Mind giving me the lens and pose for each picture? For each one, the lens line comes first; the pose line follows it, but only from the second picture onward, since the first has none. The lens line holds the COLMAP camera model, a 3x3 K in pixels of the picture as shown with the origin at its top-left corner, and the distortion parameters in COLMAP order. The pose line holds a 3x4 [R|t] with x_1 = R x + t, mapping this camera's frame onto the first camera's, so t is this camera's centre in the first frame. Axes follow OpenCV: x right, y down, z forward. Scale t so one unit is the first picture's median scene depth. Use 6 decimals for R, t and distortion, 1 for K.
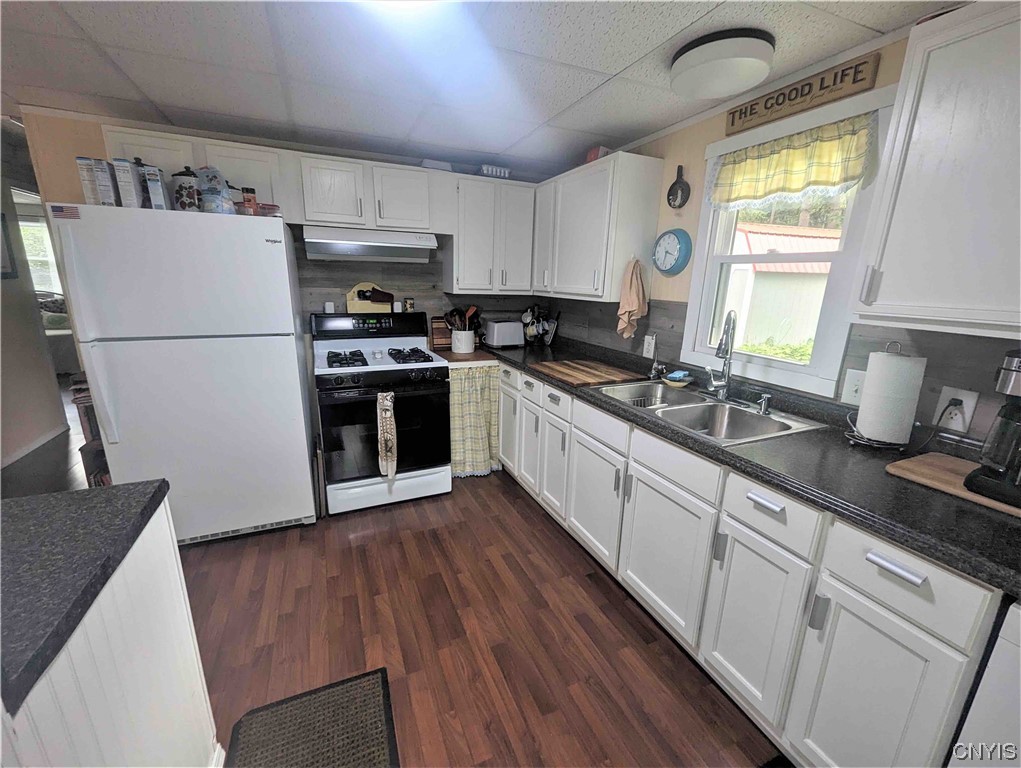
lens RADIAL K [[426.6, 0, 511.2], [0, 426.6, 389.2], [0, 0, 1]] dist [0.000478, 0.000016]
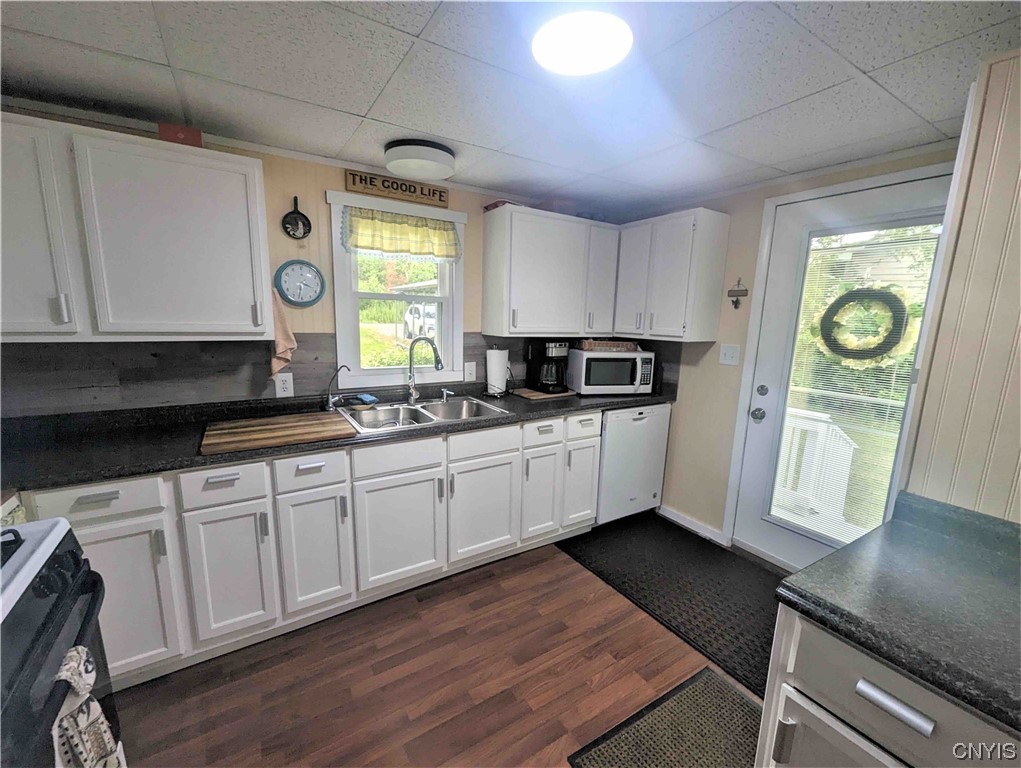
lens RADIAL K [[423.9, 0, 511.6], [0, 423.9, 390.2], [0, 0, 1]] dist [0.000742, 0.000014]
pose [[-0.146100, -0.200523, 0.968734, -0.781676], [0.219292, 0.948315, 0.229369, -0.241800], [-0.964658, 0.245946, -0.094576, 0.801915]]
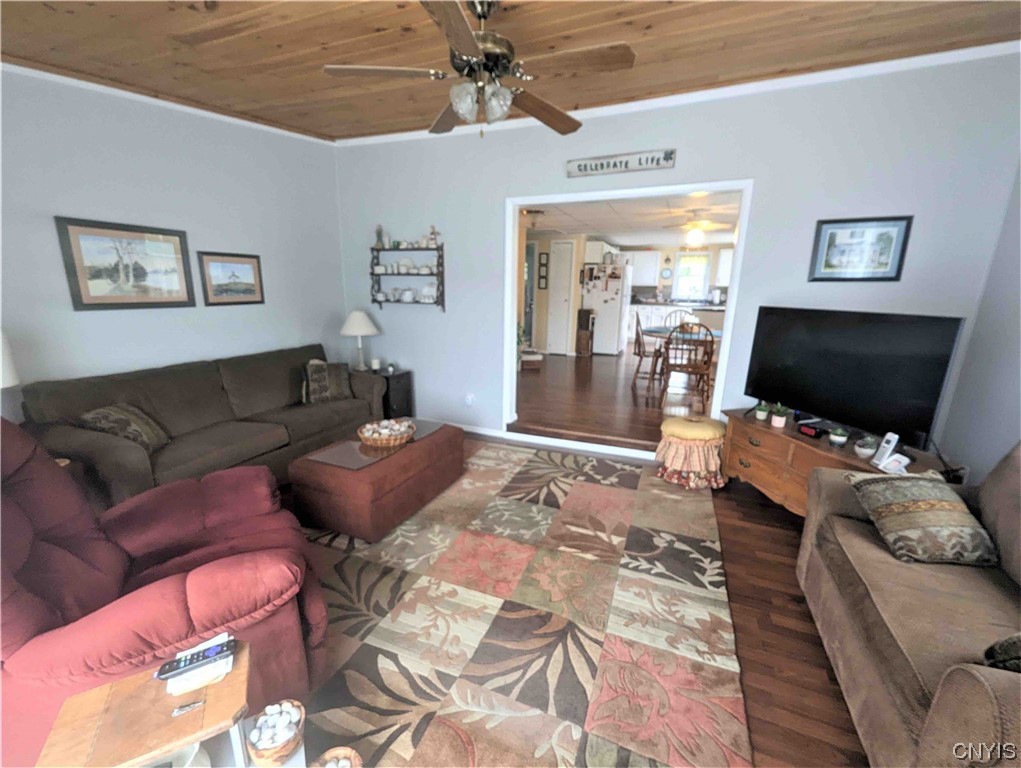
lens RADIAL K [[423.9, 0, 511.6], [0, 423.9, 390.2], [0, 0, 1]] dist [0.000742, 0.000014]
pose [[0.720703, -0.182818, 0.668704, -4.510348], [0.181007, 0.980765, 0.073049, 0.280621], [-0.669196, 0.068393, 0.739931, -1.238771]]
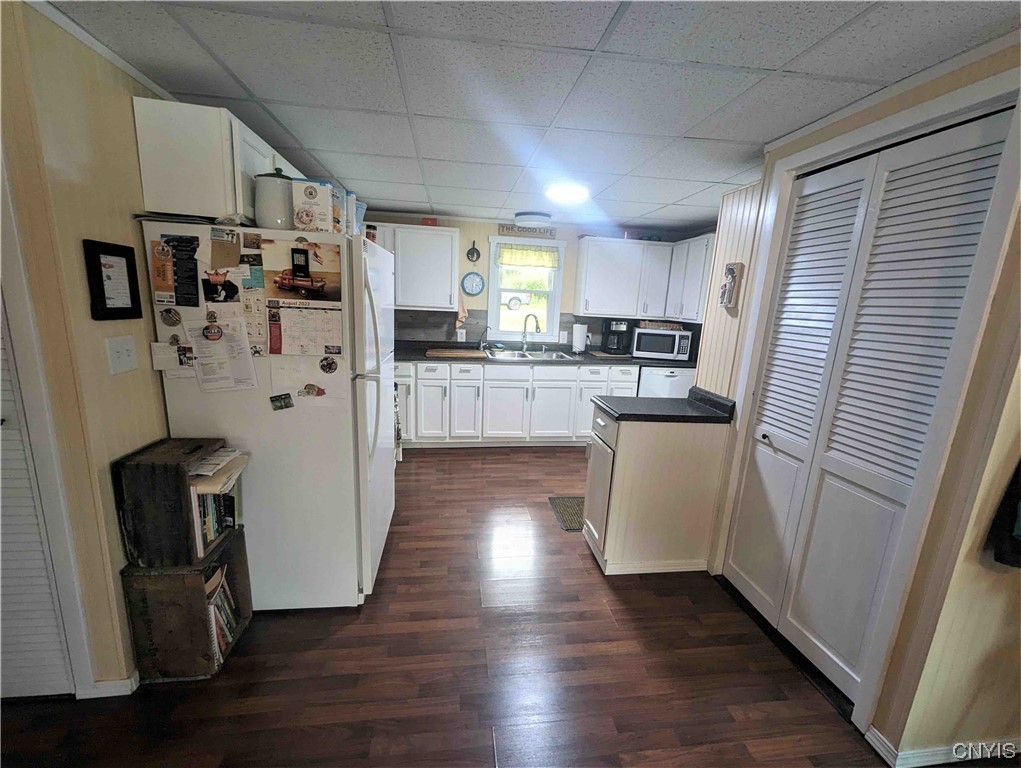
lens RADIAL K [[426.6, 0, 511.2], [0, 426.6, 389.2], [0, 0, 1]] dist [0.000478, 0.000016]
pose [[0.277305, -0.211071, 0.937311, -1.696589], [0.201923, 0.966585, 0.157924, -0.156793], [-0.939324, 0.145471, 0.310659, 0.369533]]
